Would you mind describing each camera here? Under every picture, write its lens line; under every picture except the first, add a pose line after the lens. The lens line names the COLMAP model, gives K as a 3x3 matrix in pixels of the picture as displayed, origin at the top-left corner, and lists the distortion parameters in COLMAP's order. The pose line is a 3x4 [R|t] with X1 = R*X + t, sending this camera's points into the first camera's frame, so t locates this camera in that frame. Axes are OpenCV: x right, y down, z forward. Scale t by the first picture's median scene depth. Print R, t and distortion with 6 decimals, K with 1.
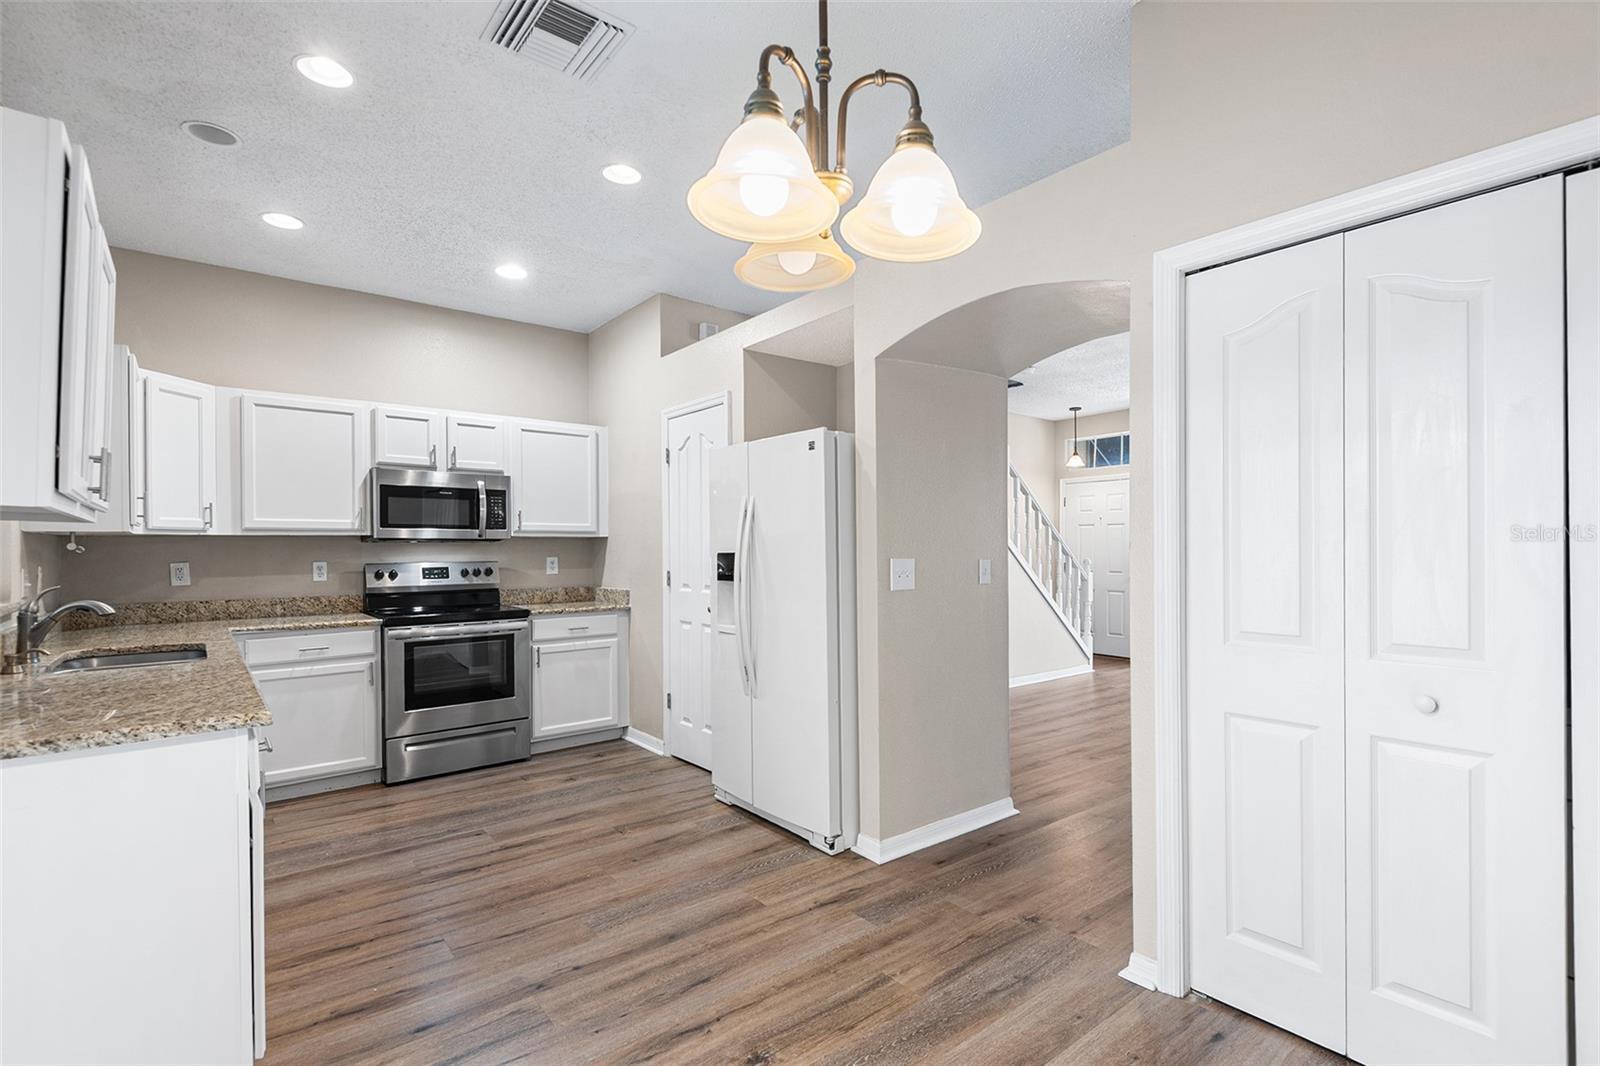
lens RADIAL K [[746.2, 0, 802.8], [0, 746.2, 541.9], [0, 0, 1]] dist [0.027319, -0.002674]
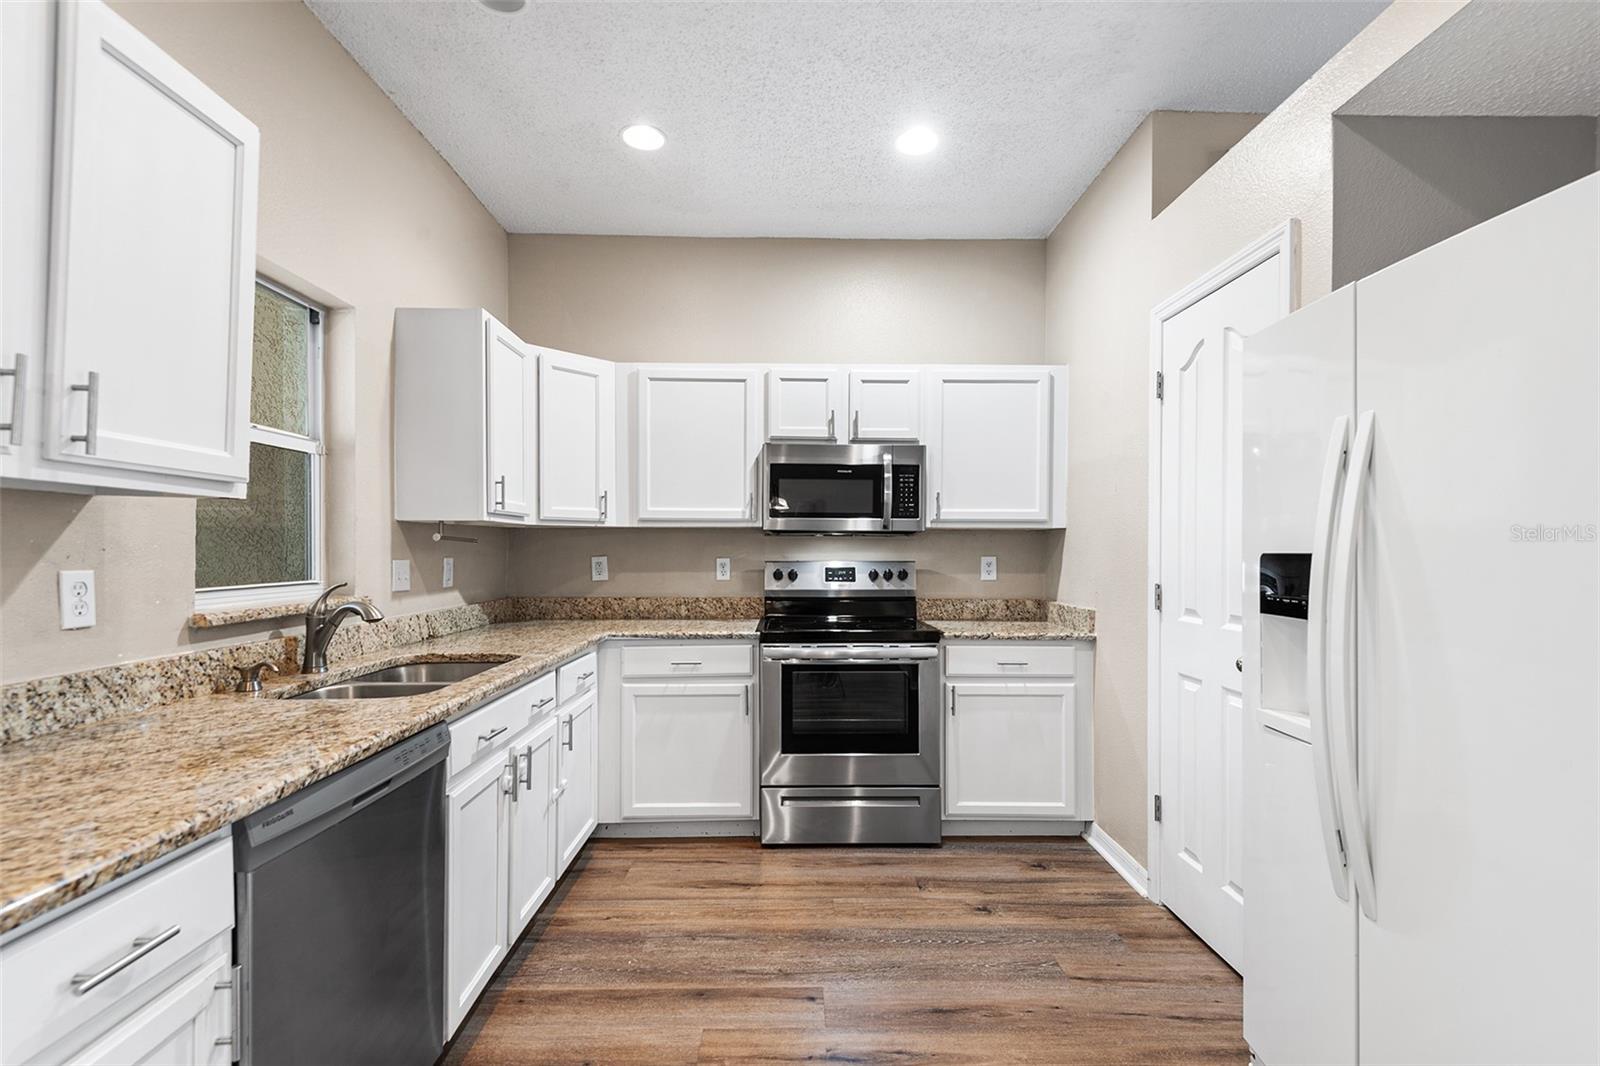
lens RADIAL K [[746.2, 0, 796.6], [0, 746.2, 551.6], [0, 0, 1]] dist [0.027319, -0.002674]
pose [[0.790791, 0.010912, -0.611990, -0.047046], [-0.002612, 0.999892, 0.014453, 0.006499], [0.612081, -0.009831, 0.790734, 0.381673]]
